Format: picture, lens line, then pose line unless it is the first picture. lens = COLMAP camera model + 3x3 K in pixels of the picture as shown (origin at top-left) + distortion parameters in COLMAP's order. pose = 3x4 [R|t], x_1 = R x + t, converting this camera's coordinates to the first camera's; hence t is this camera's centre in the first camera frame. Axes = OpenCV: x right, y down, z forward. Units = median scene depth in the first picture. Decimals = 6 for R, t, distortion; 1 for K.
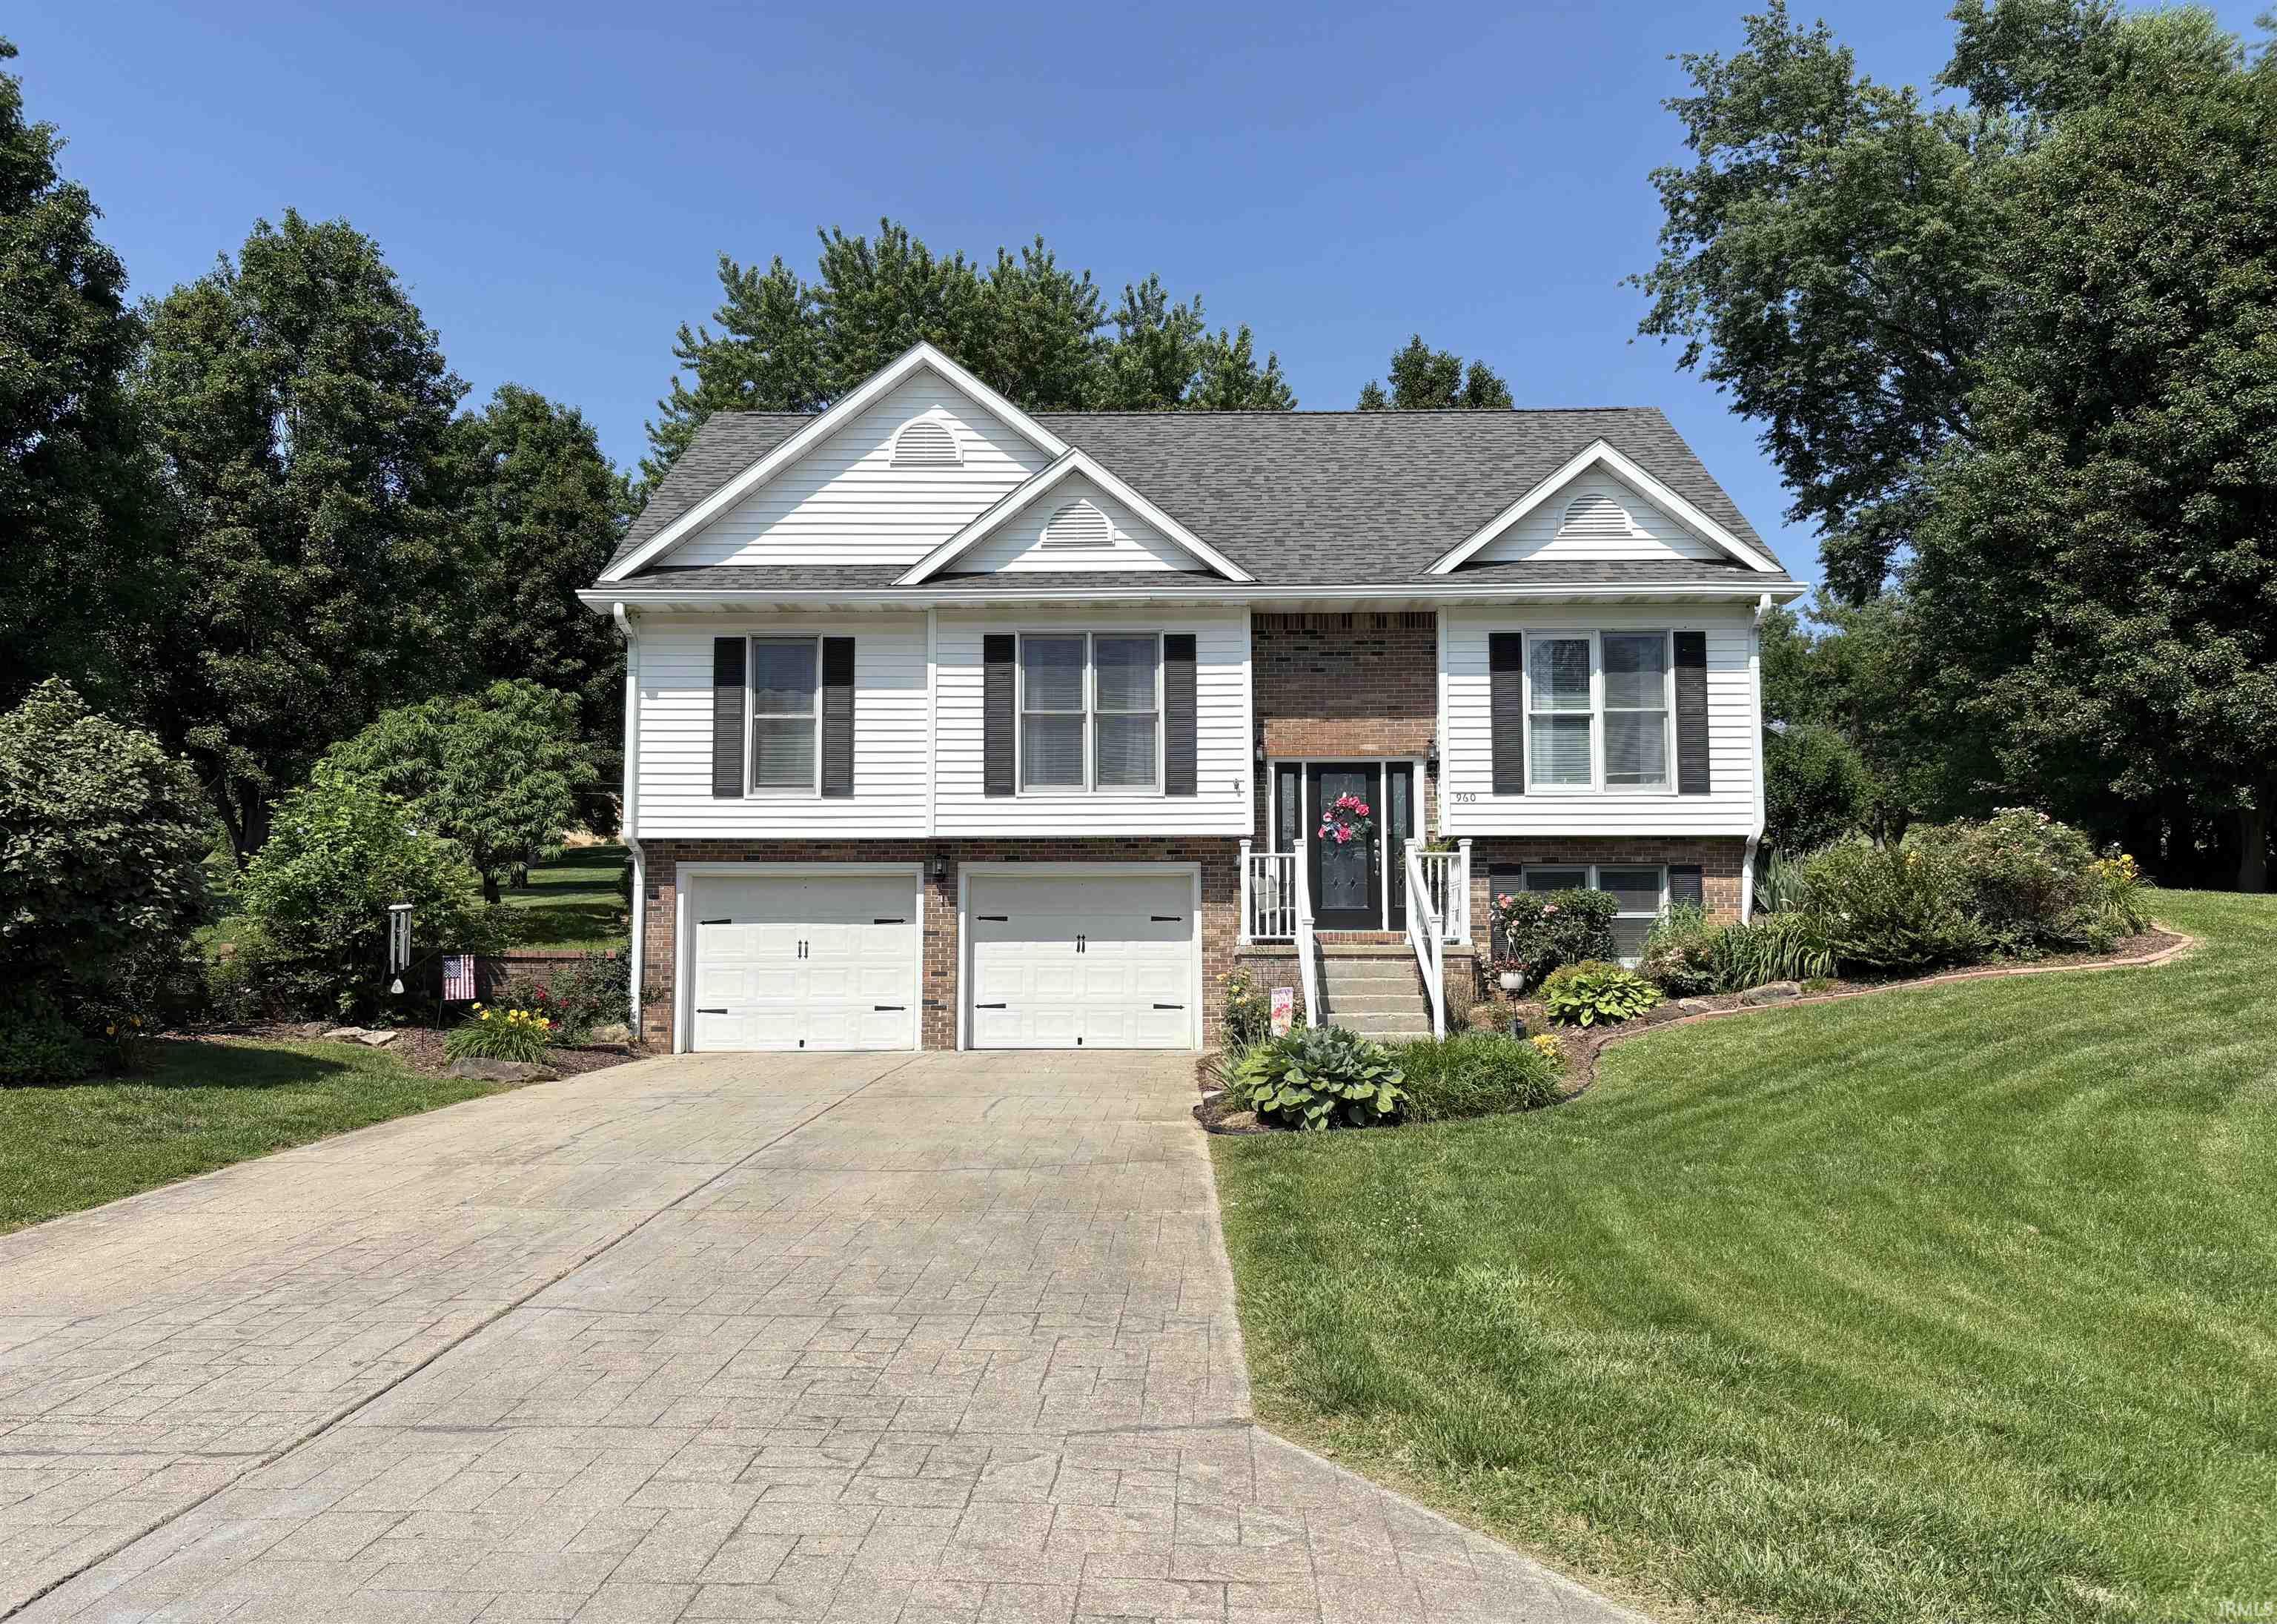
lens RADIAL K [[1733.2, 0, 1139.7], [0, 1733.2, 831.0], [0, 0, 1]] dist [0.015164, -0.010966]
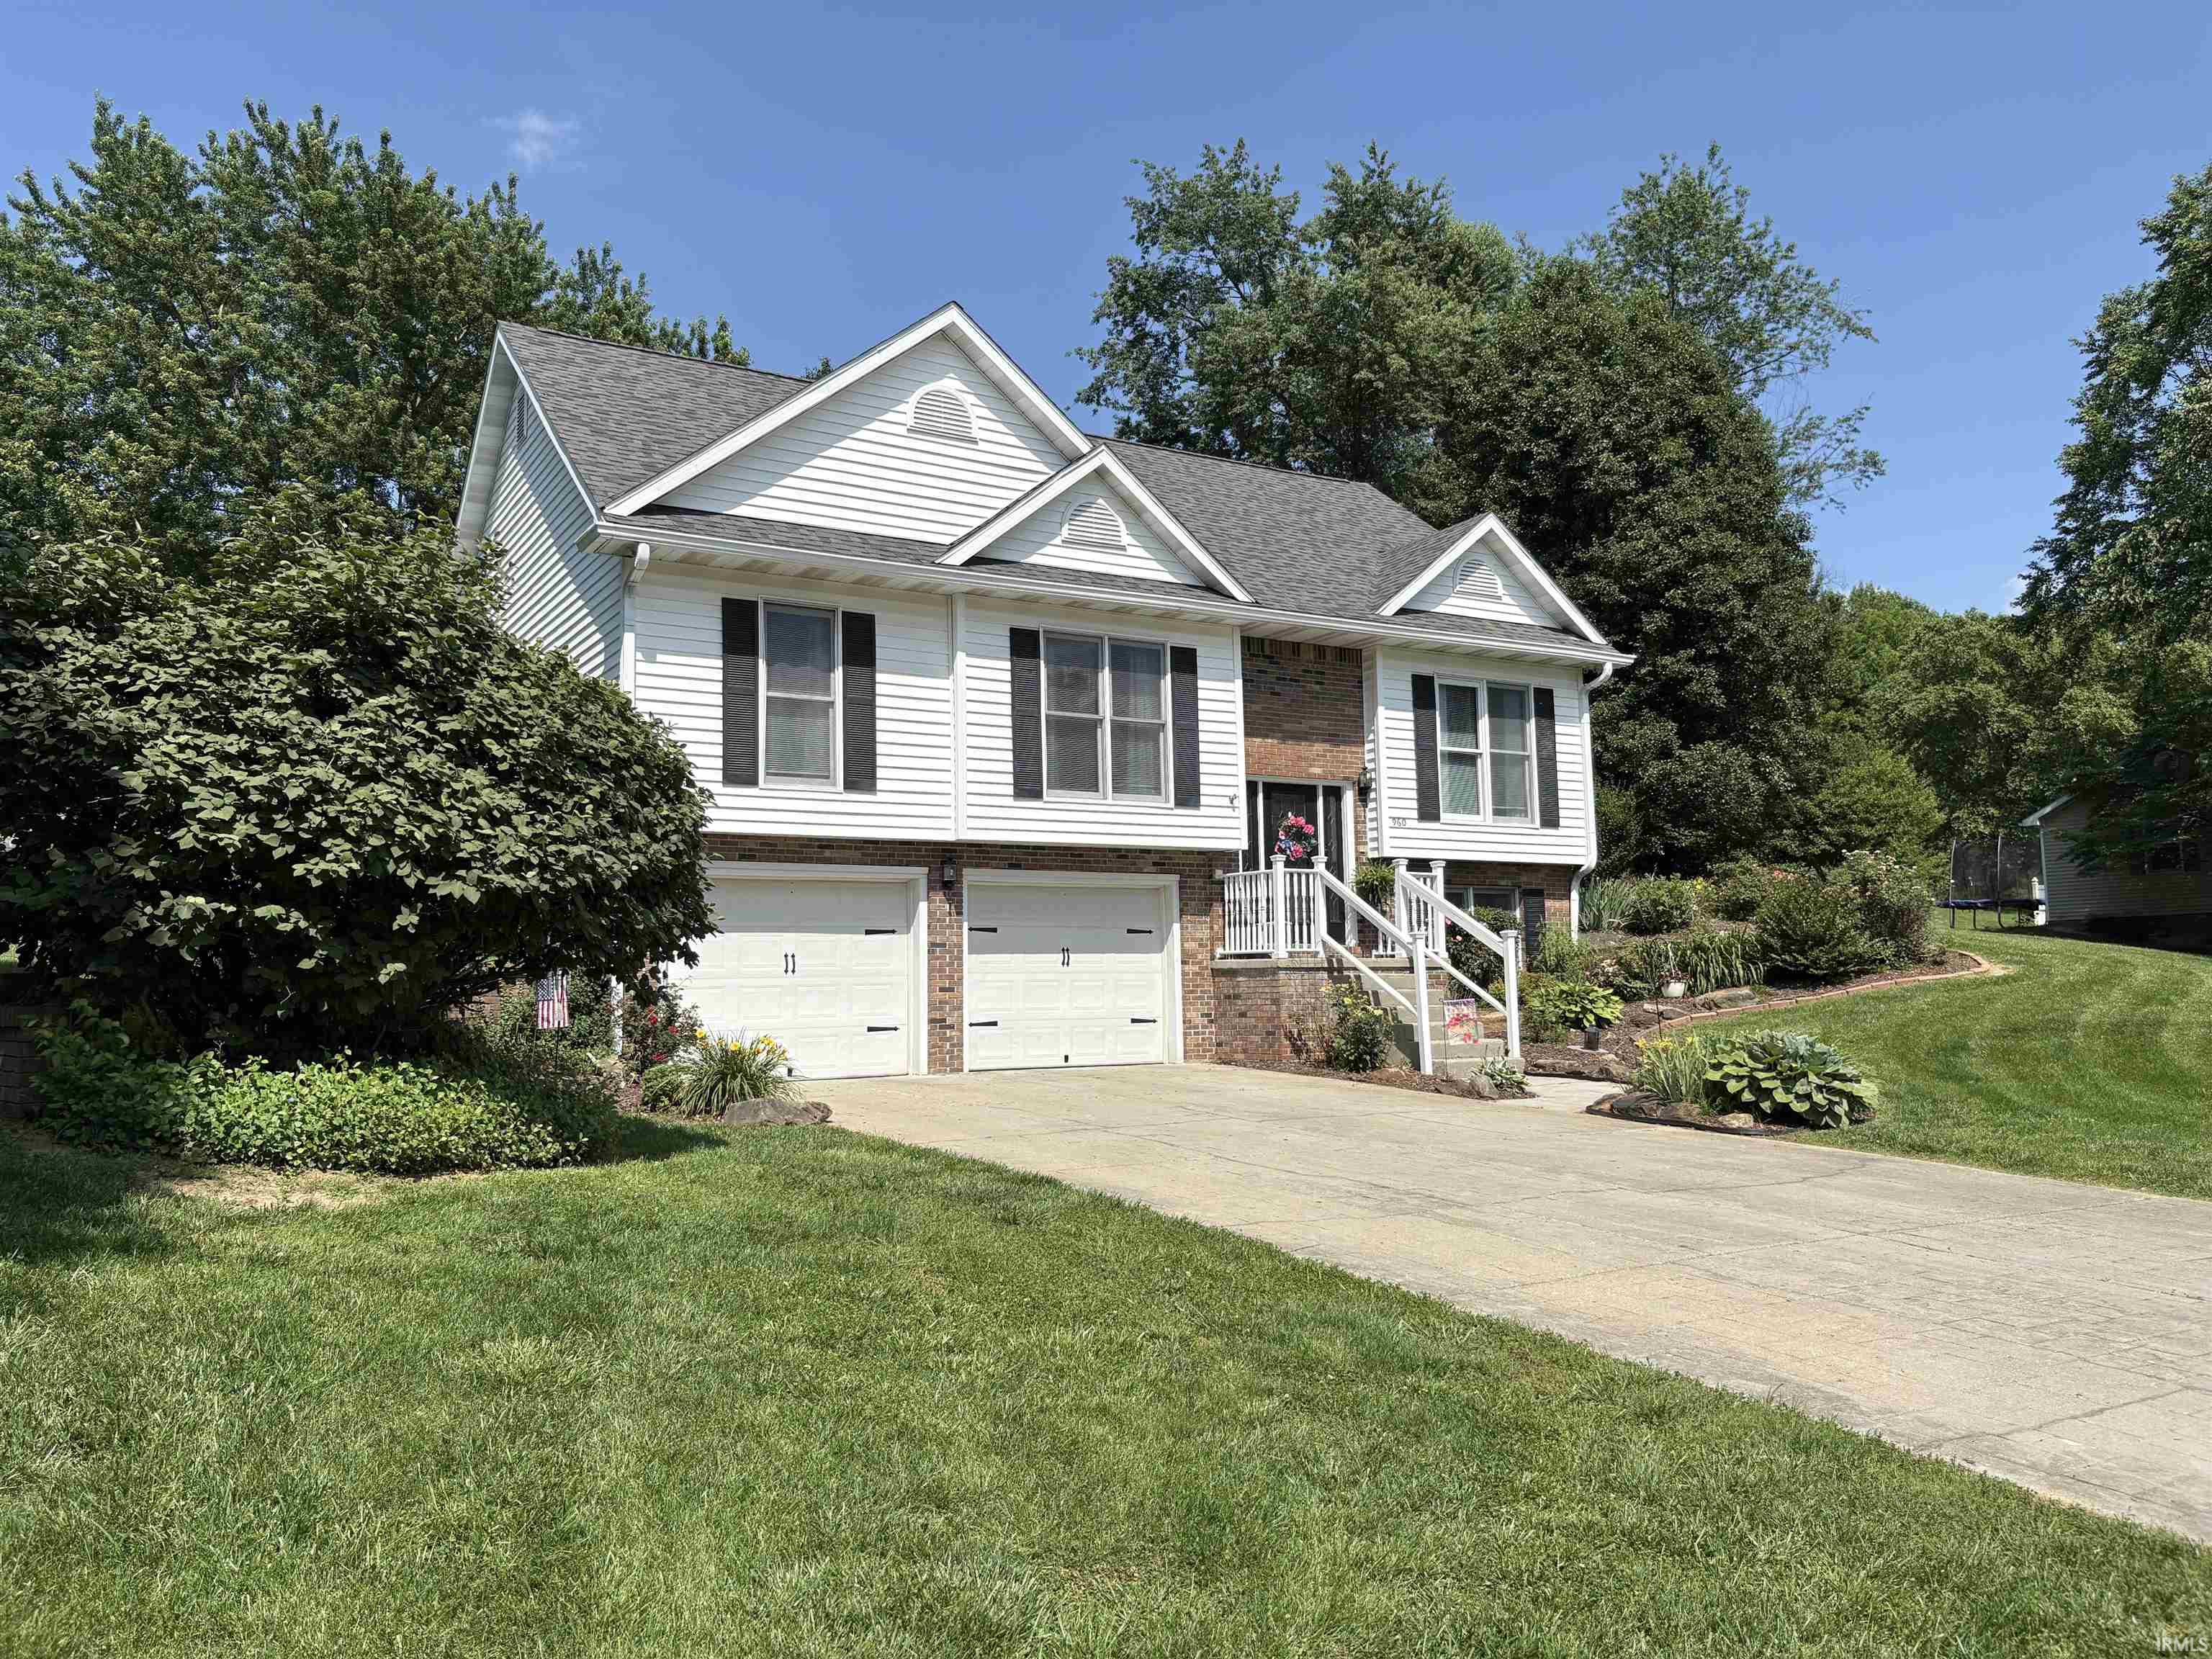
lens RADIAL K [[1677.5, 0, 1106.2], [0, 1677.5, 810.2], [0, 0, 1]] dist [0.028443, -0.010962]
pose [[0.848191, 0.046655, 0.527631, -0.518563], [-0.033704, 0.998849, -0.034142, 0.015157], [-0.528616, 0.011176, 0.848787, 0.200508]]
